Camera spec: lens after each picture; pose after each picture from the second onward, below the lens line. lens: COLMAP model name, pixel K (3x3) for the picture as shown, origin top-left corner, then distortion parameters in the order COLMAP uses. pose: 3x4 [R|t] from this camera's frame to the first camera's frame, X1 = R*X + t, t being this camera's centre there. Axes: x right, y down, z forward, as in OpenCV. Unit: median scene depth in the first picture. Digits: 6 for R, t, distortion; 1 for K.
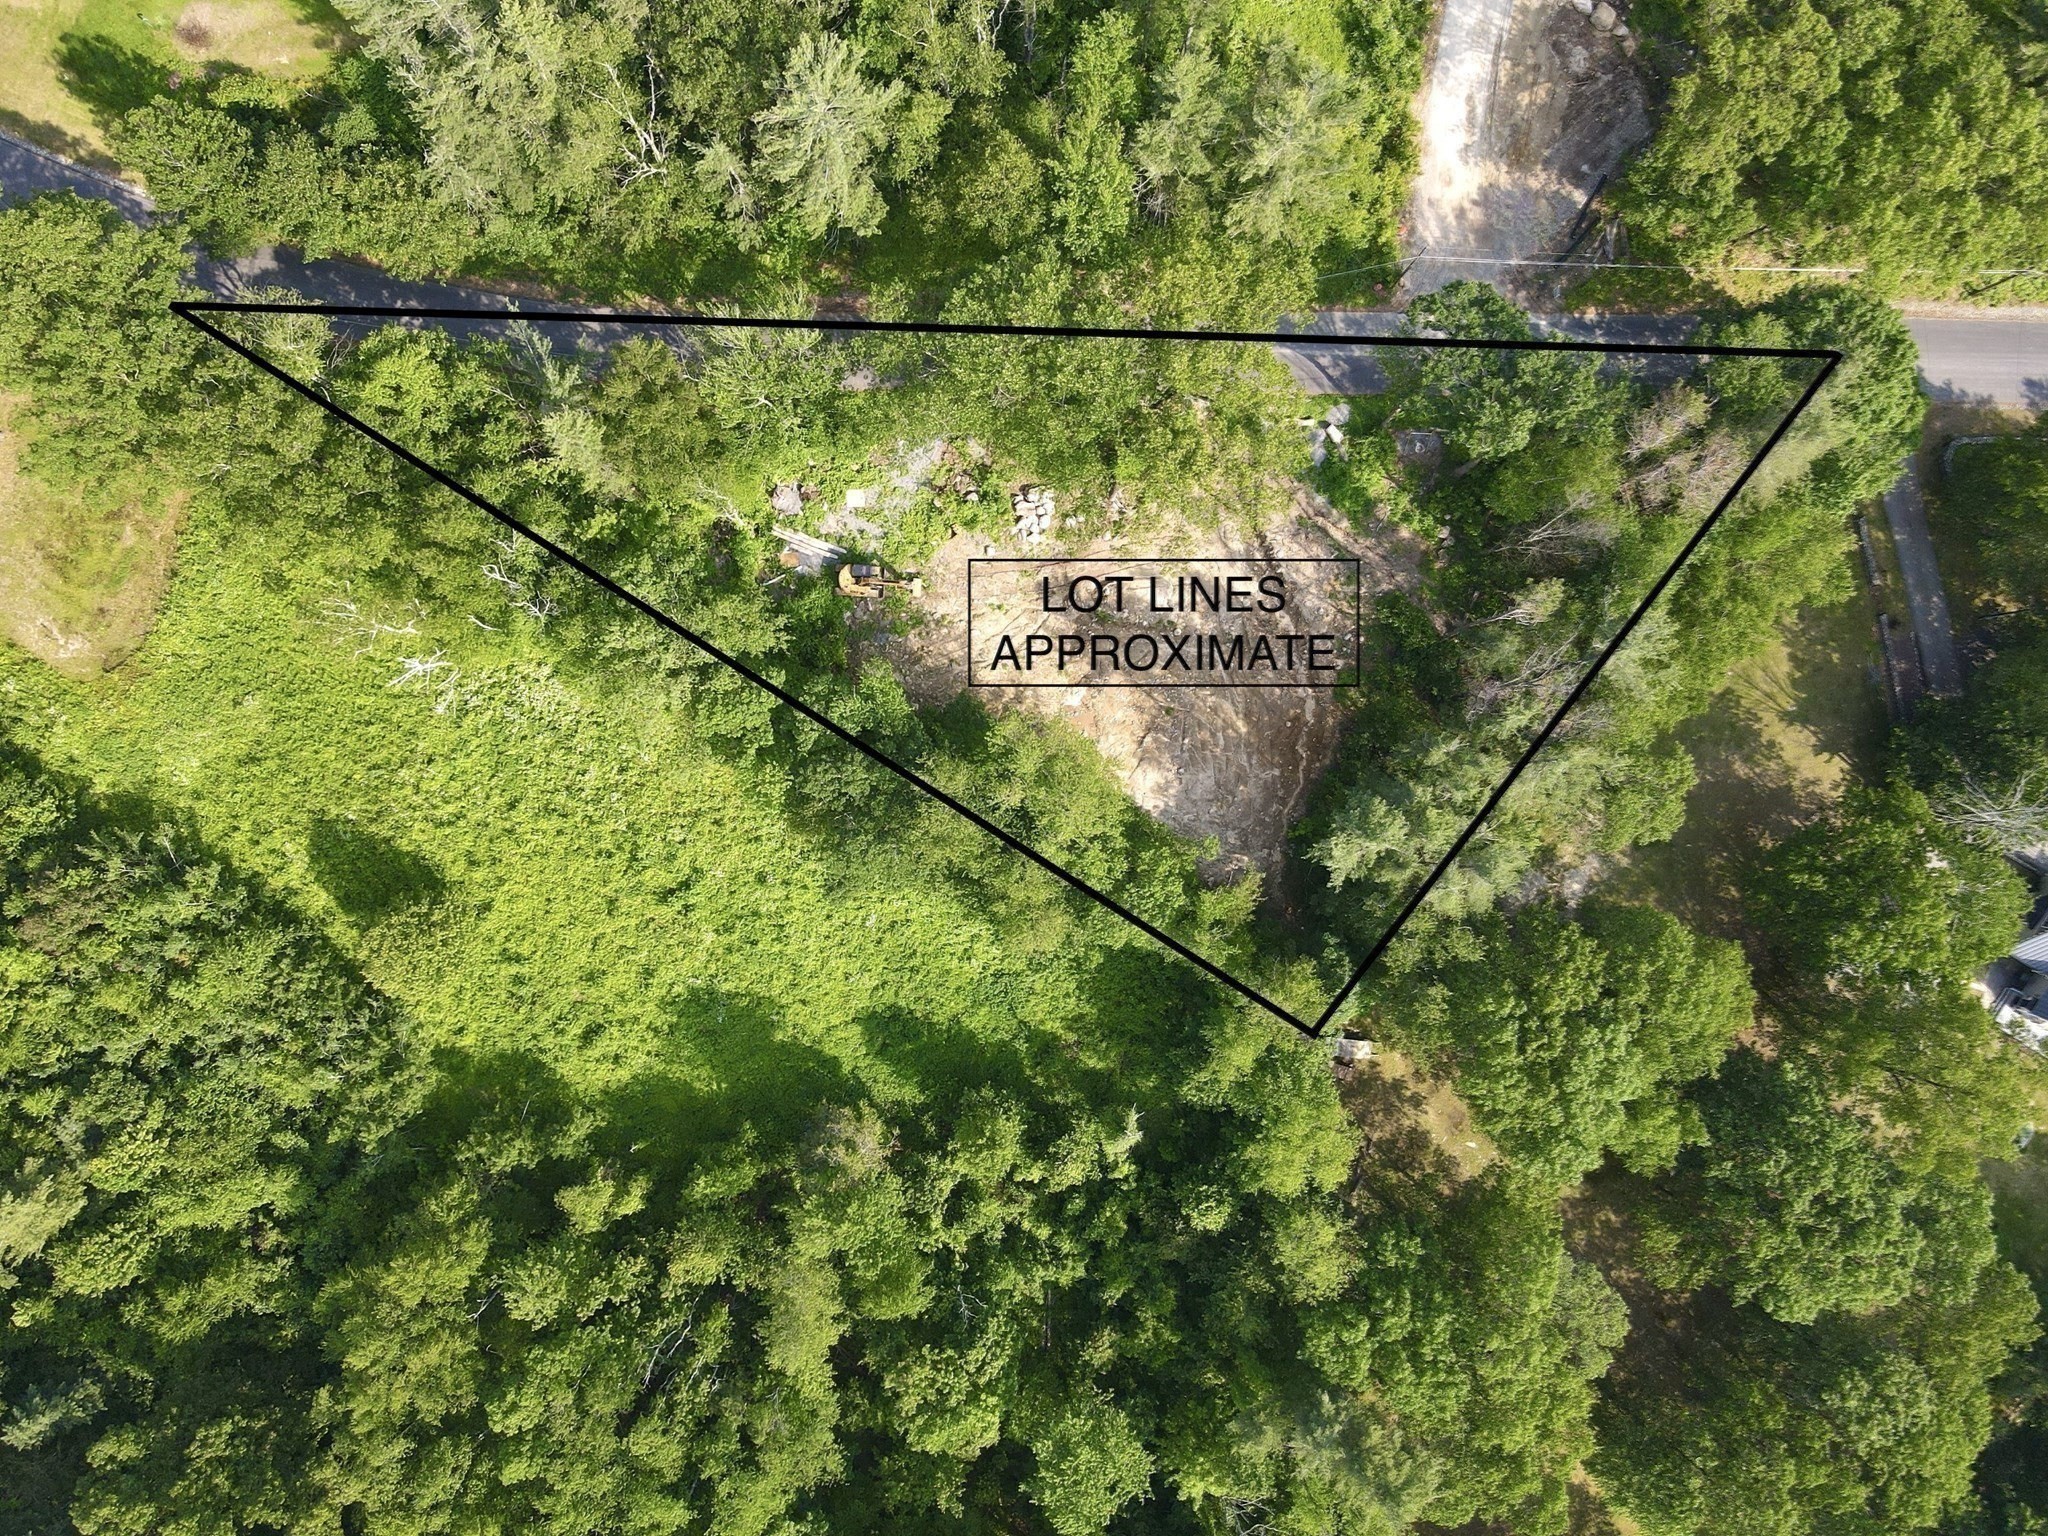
lens RADIAL K [[1501.3, 0, 1021.0], [0, 1501.3, 776.2], [0, 0, 1]] dist [-0.023645, 0.074087]
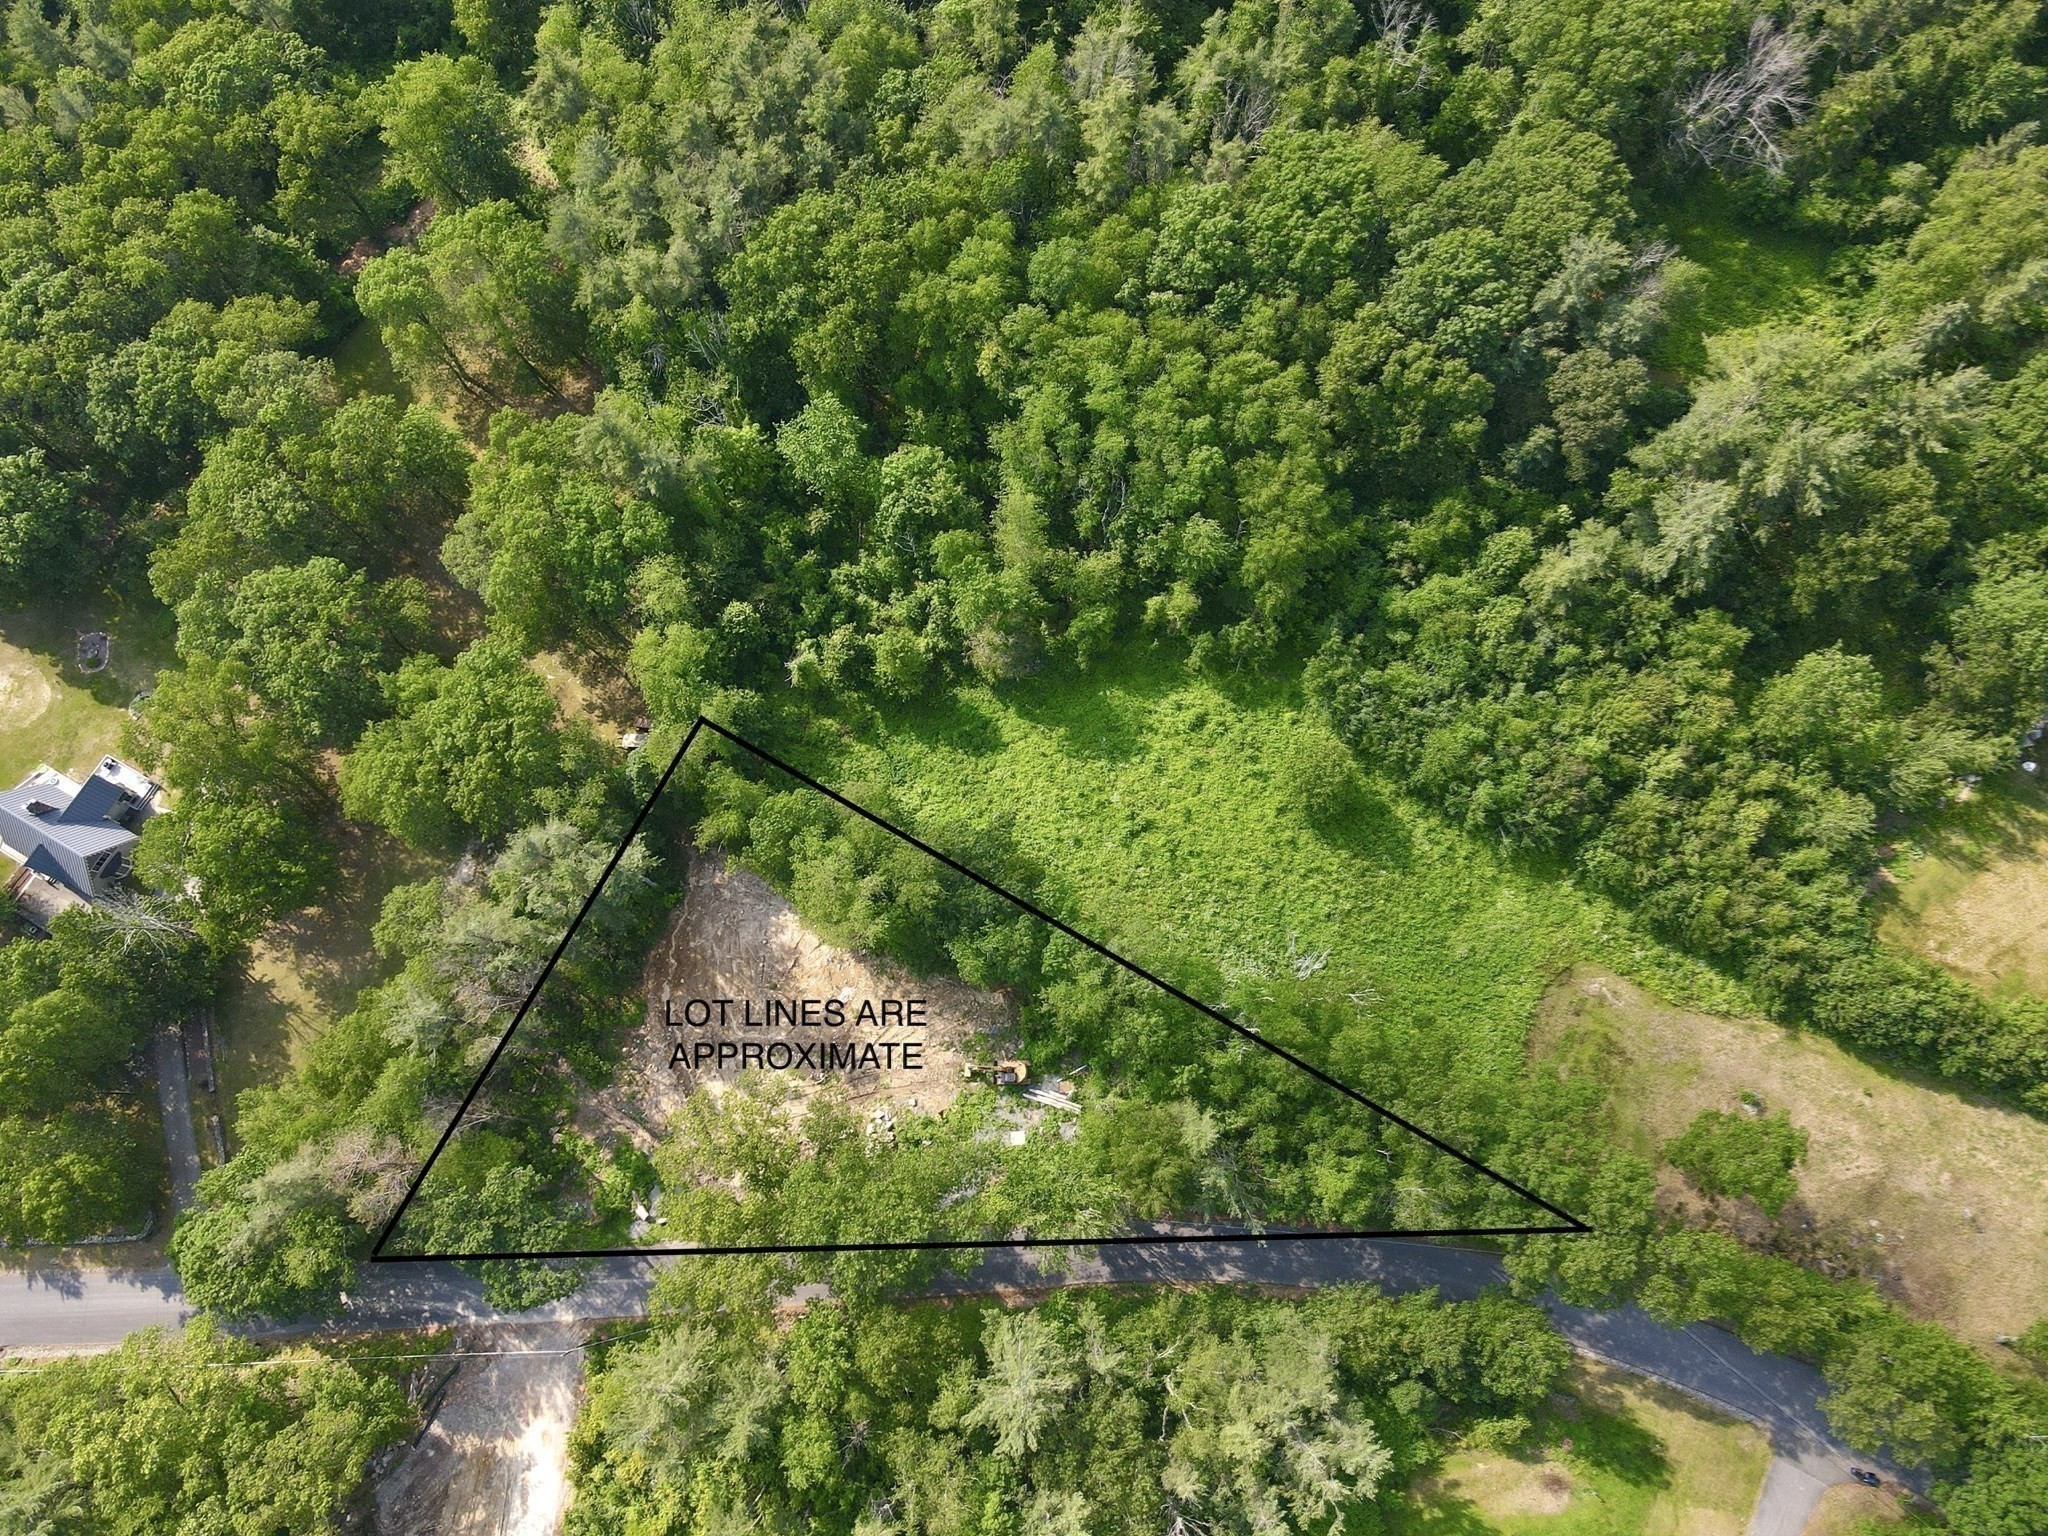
lens RADIAL K [[1501.3, 0, 1021.0], [0, 1501.3, 776.2], [0, 0, 1]] dist [-0.023645, 0.074087]
pose [[-0.999159, 0.040477, -0.006479, -0.123606], [-0.040898, -0.973651, 0.224345, -0.181572], [0.002773, 0.224422, 0.974488, -0.328108]]
